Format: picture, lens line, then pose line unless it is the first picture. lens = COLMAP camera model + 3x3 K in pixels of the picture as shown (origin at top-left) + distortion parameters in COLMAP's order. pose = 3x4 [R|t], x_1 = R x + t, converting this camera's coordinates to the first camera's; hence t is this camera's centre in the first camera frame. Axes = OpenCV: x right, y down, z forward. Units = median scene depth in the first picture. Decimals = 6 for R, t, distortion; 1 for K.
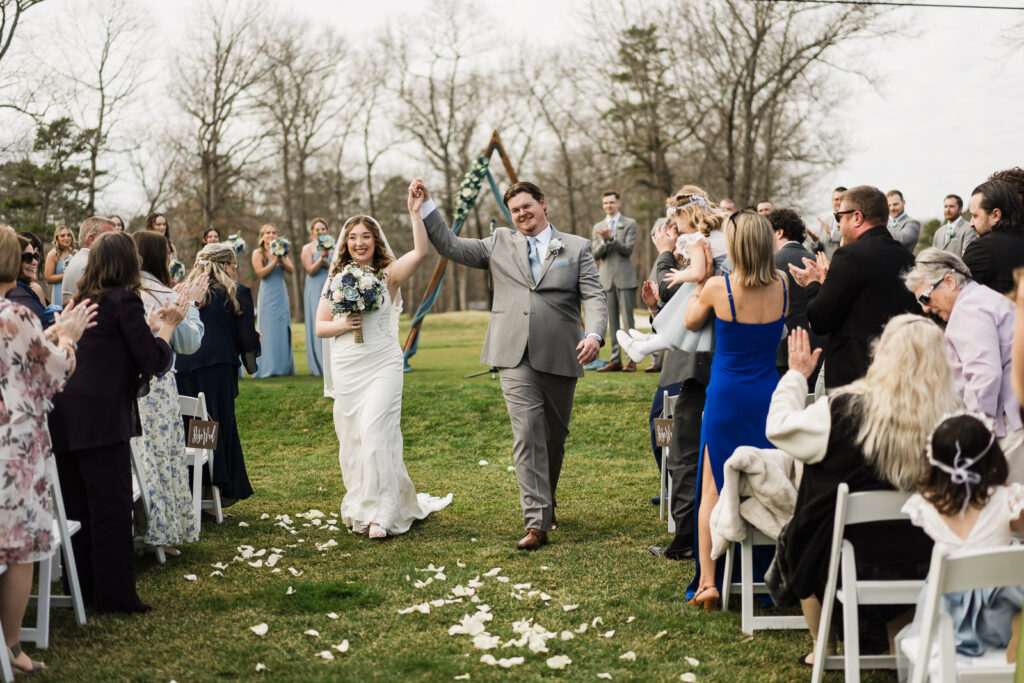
lens RADIAL K [[1542.3, 0, 512.0], [0, 1542.3, 341.5], [0, 0, 1]] dist [-0.005416, 0.020771]
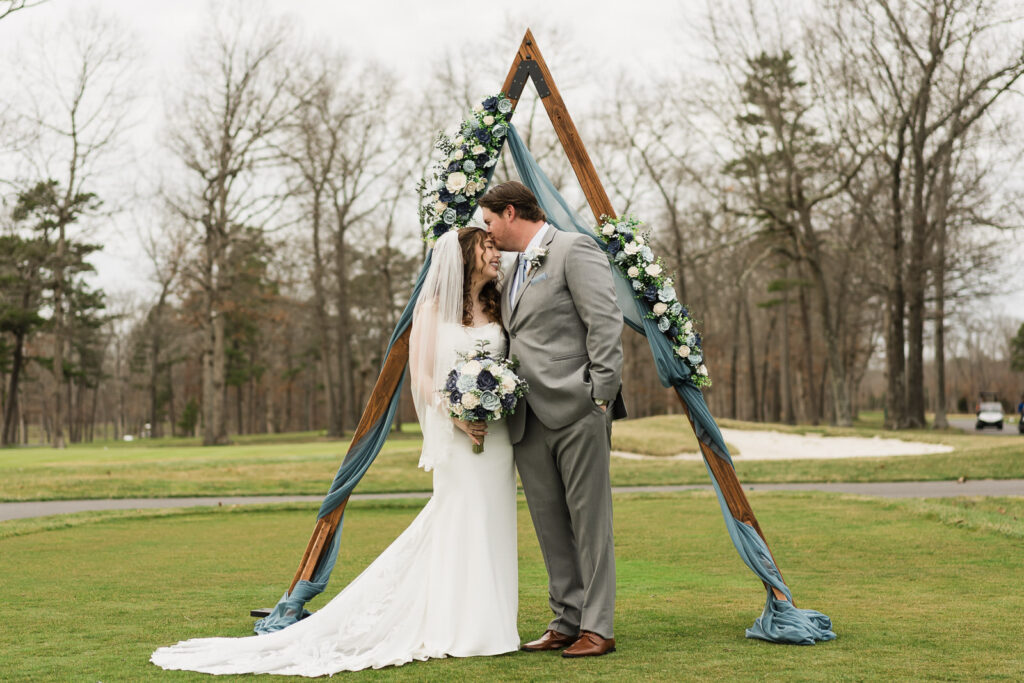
lens RADIAL K [[1679.7, 0, 511.3], [0, 1679.7, 311.5], [0, 0, 1]] dist [0.004675, -0.104366]
pose [[0.998210, -0.001058, -0.059794, 0.003103], [-0.003696, 0.996841, -0.079336, -0.008401], [0.059689, 0.079415, 0.995053, 0.164902]]
